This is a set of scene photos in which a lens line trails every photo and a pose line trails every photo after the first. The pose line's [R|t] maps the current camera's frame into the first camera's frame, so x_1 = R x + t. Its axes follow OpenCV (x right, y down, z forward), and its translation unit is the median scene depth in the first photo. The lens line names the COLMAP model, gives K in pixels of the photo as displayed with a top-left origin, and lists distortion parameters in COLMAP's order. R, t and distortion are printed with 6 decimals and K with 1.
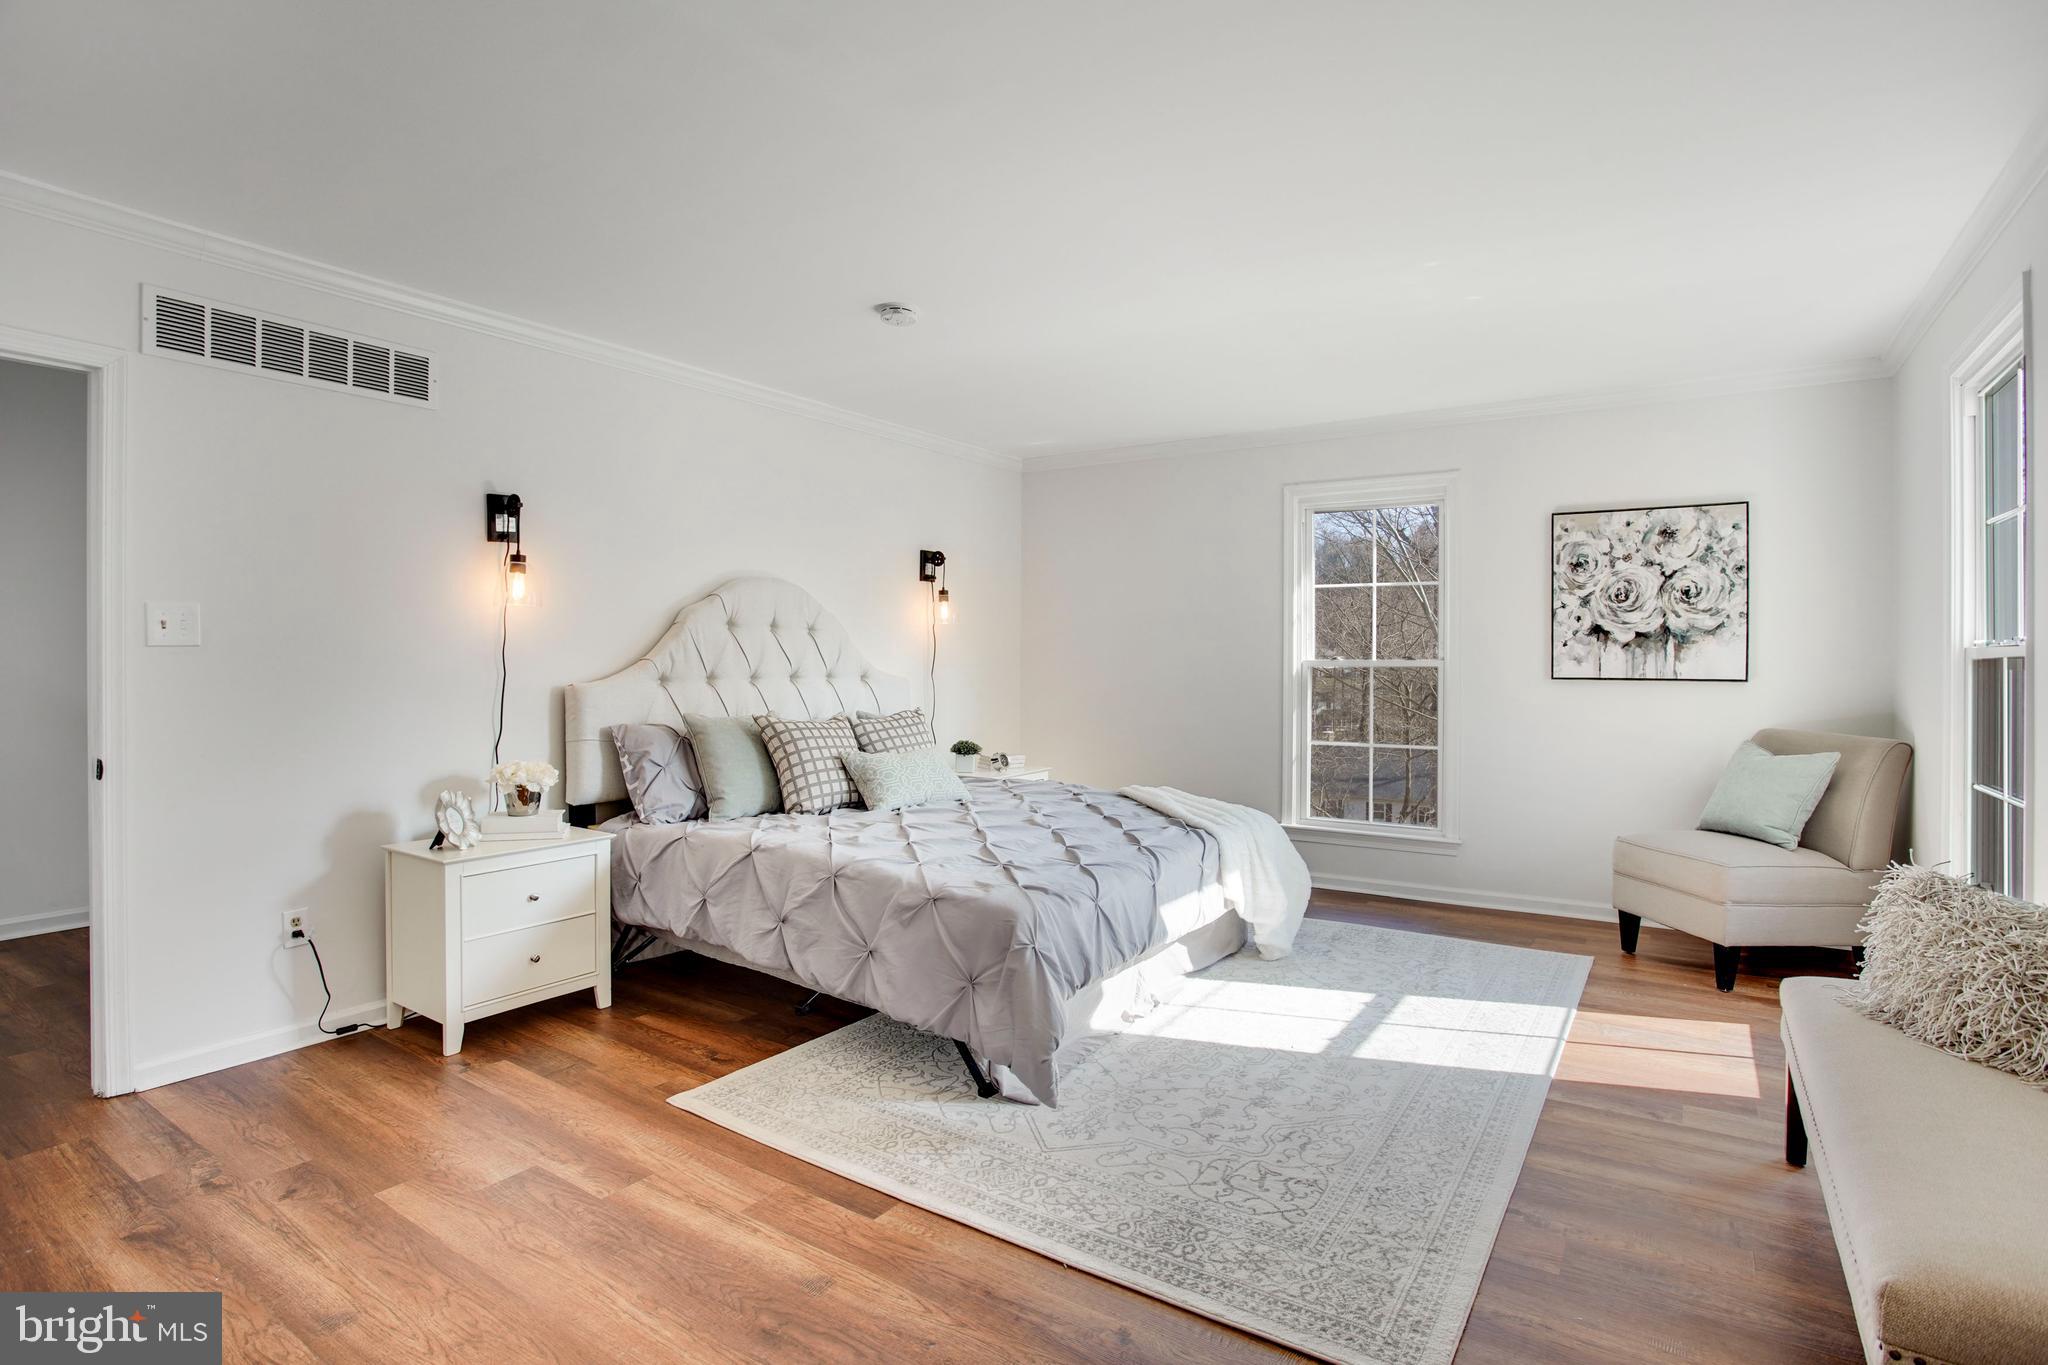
lens RADIAL K [[1027.4, 0, 1038.9], [0, 1027.4, 663.2], [0, 0, 1]] dist [-0.031385, 0.014000]
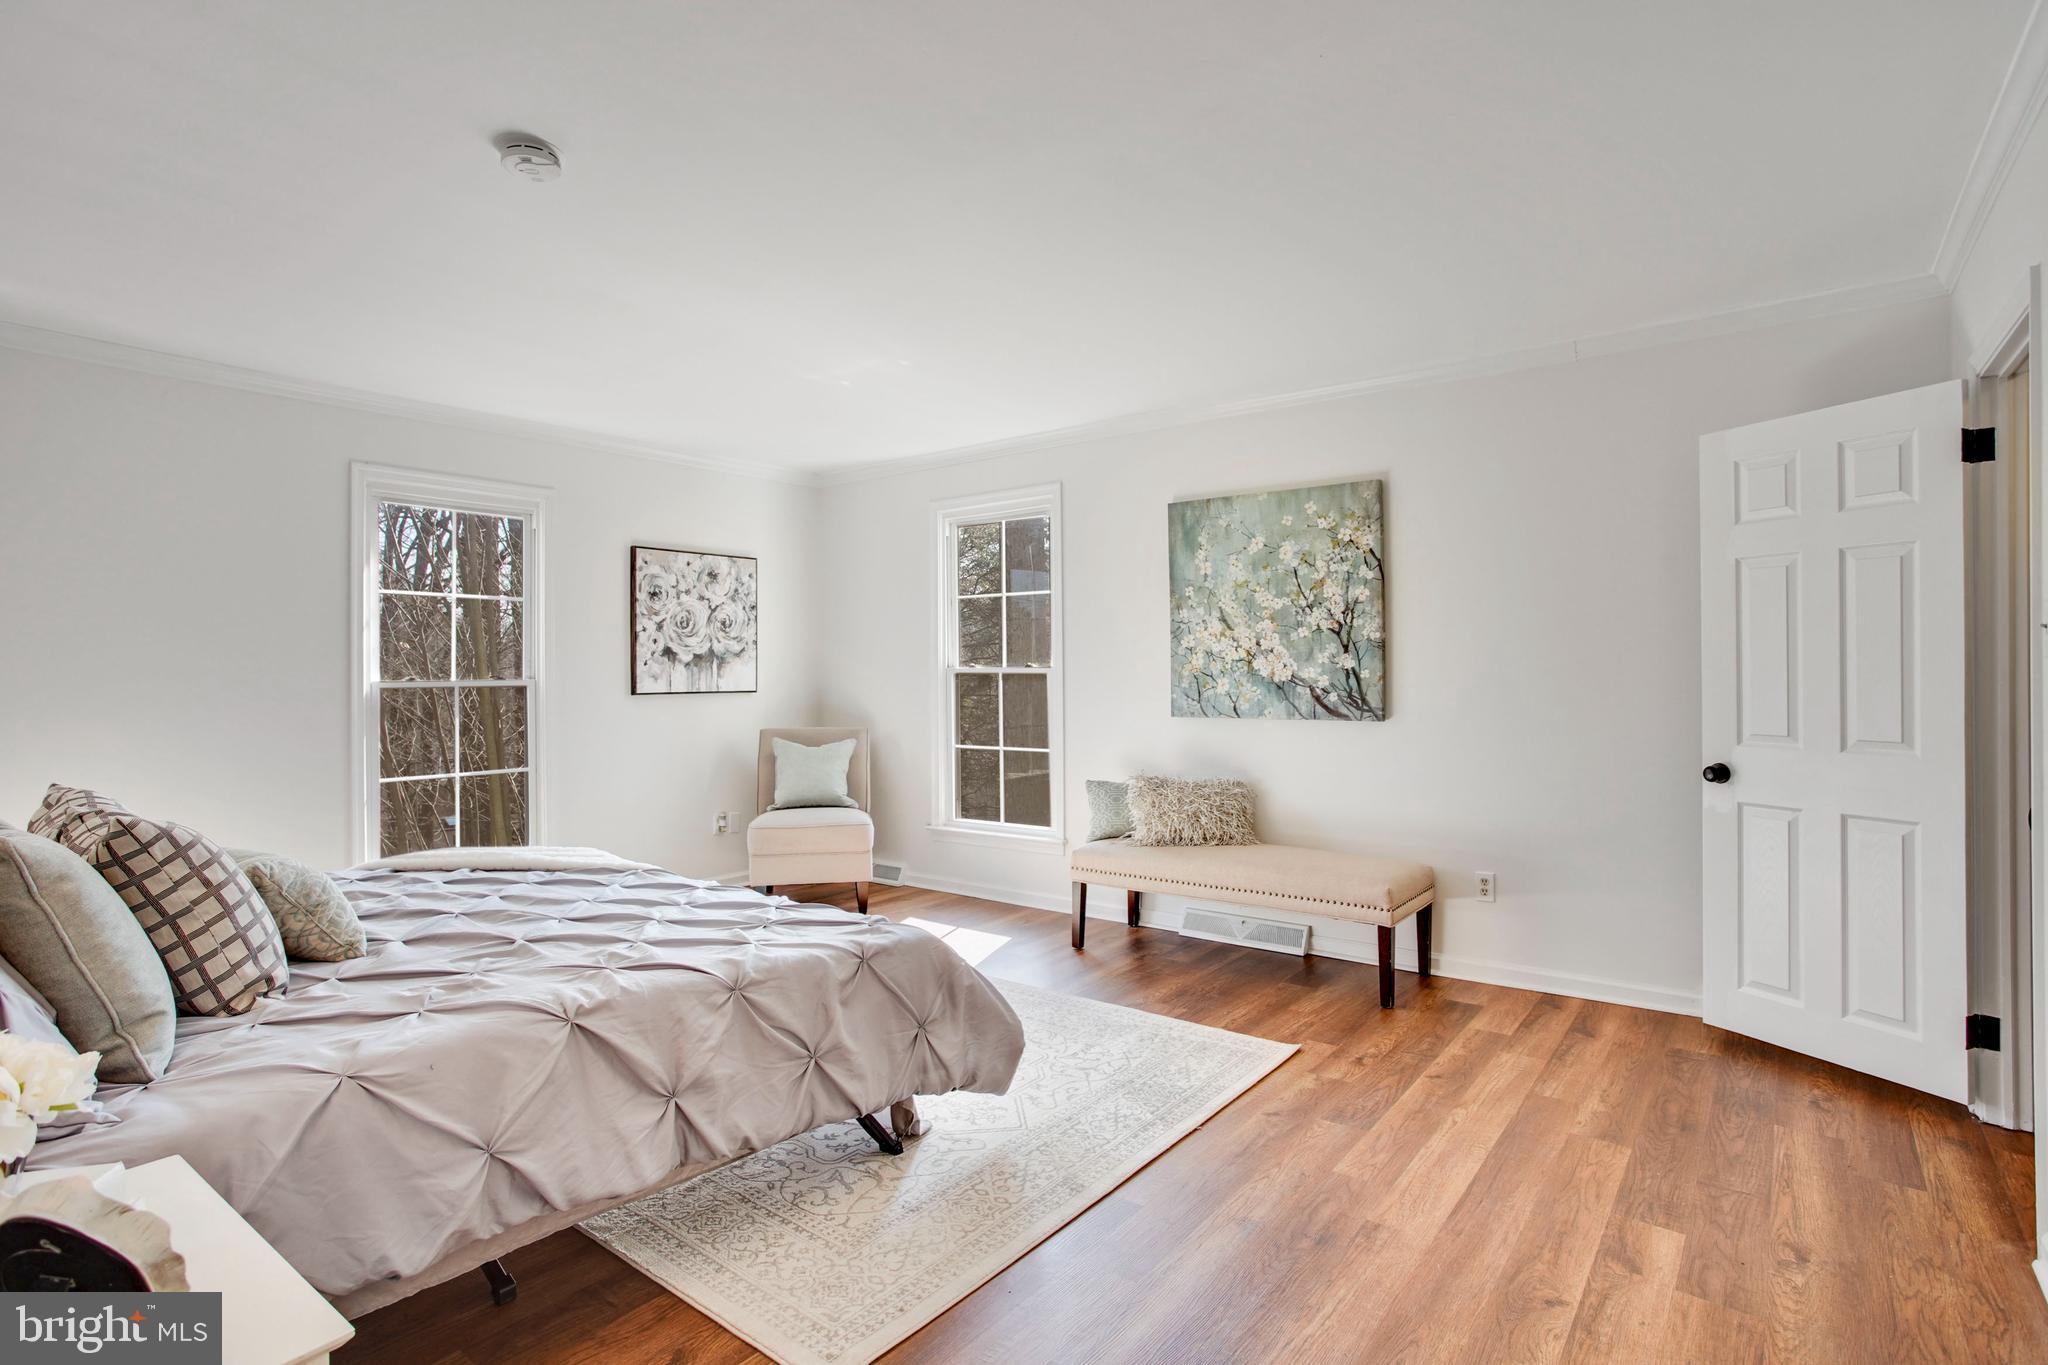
lens RADIAL K [[1027.4, 0, 1040.1], [0, 1027.4, 681.2], [0, 0, 1]] dist [-0.031385, 0.014000]
pose [[0.069644, -0.013526, 0.997480, -0.603346], [0.011846, 0.999849, 0.012731, -0.008623], [-0.997502, 0.010930, 0.069794, 0.504581]]
